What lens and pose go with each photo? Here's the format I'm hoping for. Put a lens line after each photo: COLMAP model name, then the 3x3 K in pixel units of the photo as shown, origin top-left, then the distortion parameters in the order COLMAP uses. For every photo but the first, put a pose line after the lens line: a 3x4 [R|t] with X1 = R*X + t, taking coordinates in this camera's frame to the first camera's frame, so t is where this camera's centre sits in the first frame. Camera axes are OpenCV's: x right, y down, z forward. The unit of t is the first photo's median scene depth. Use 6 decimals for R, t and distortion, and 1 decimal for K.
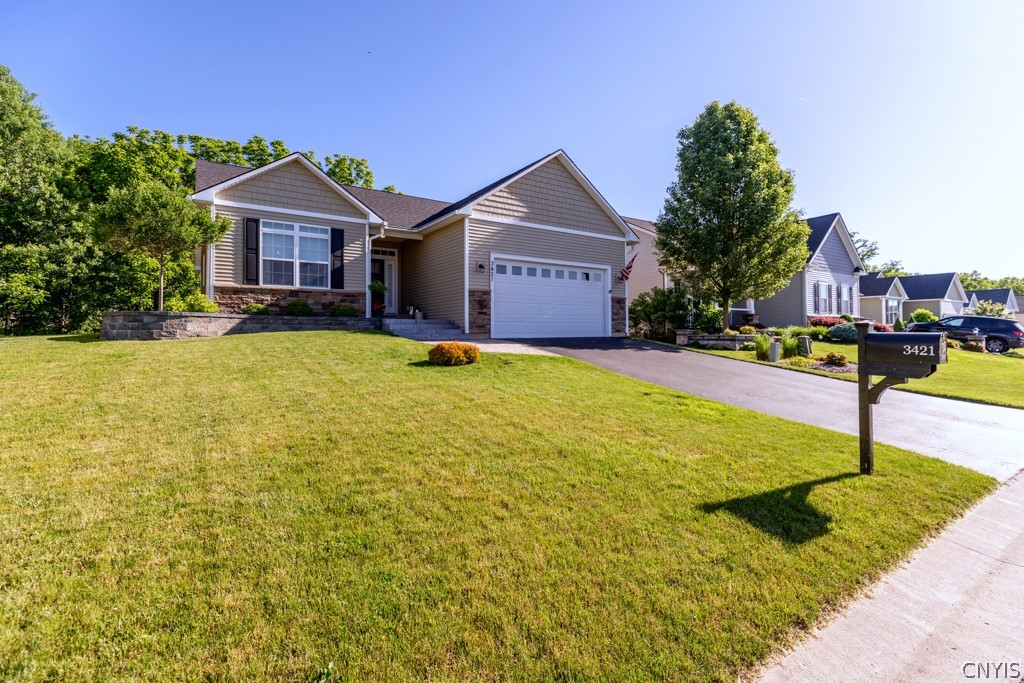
lens RADIAL K [[465.1, 0, 512.6], [0, 465.1, 333.5], [0, 0, 1]] dist [0.013071, -0.009165]
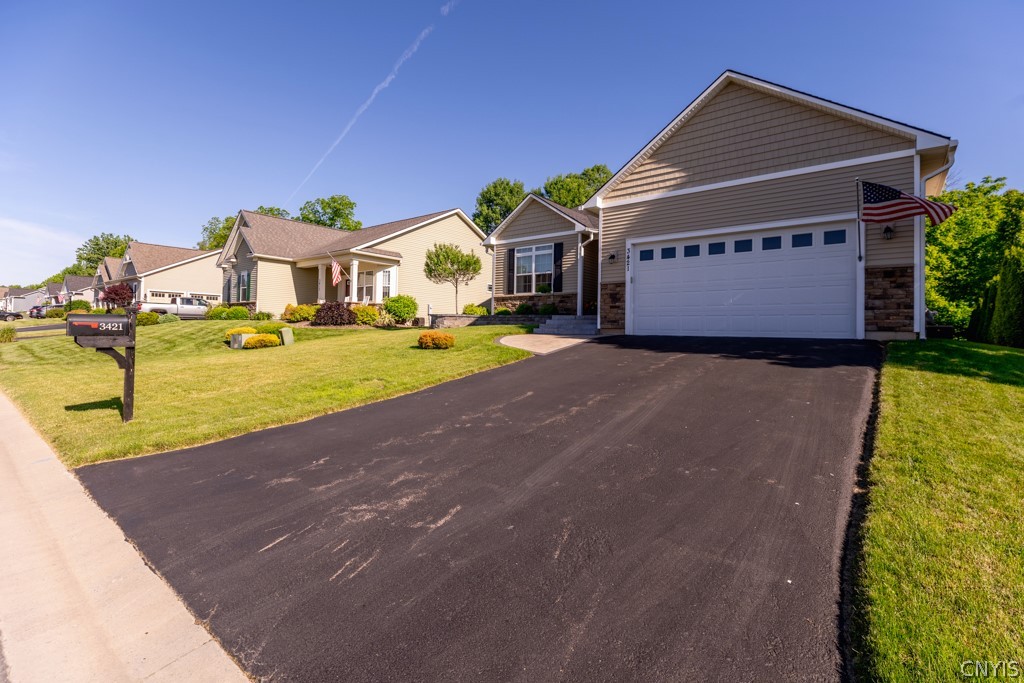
lens RADIAL K [[465.1, 0, 503.9], [0, 465.1, 342.3], [0, 0, 1]] dist [0.013071, -0.009165]
pose [[0.272917, 0.031865, -0.961510, 0.775184], [-0.020967, 0.999411, 0.027170, 0.006139], [0.961809, 0.012745, 0.273425, 0.534846]]
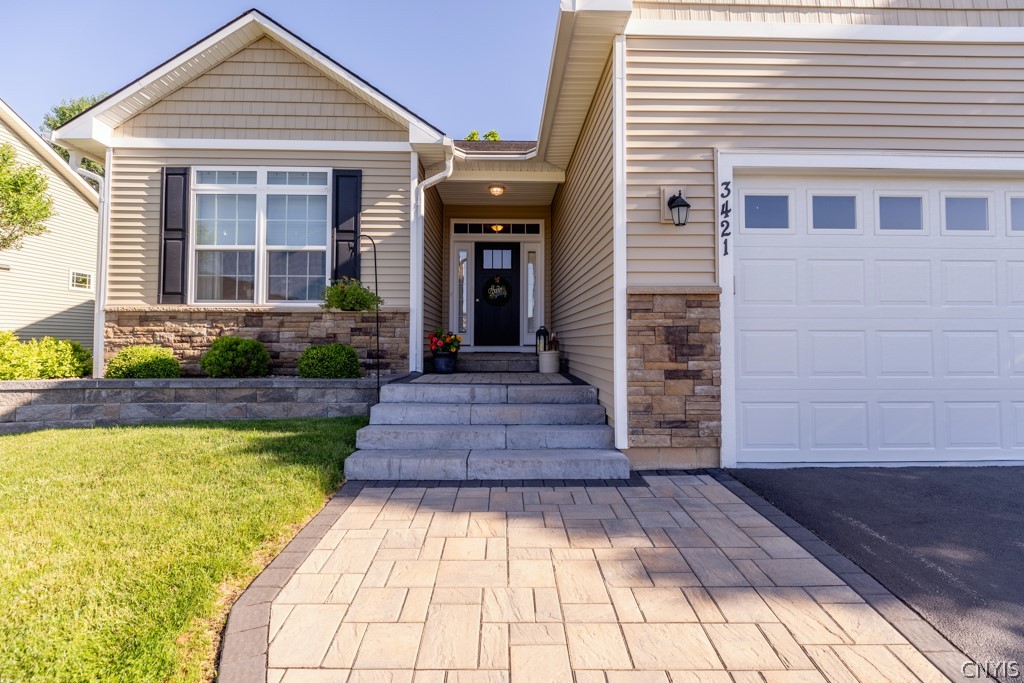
lens RADIAL K [[465.1, 0, 516.5], [0, 465.1, 326.0], [0, 0, 1]] dist [0.013071, -0.009165]
pose [[0.842057, -0.010896, -0.539278, -0.000635], [-0.006685, 0.999508, -0.030633, -0.063366], [0.539347, 0.029400, 0.841570, 0.721506]]
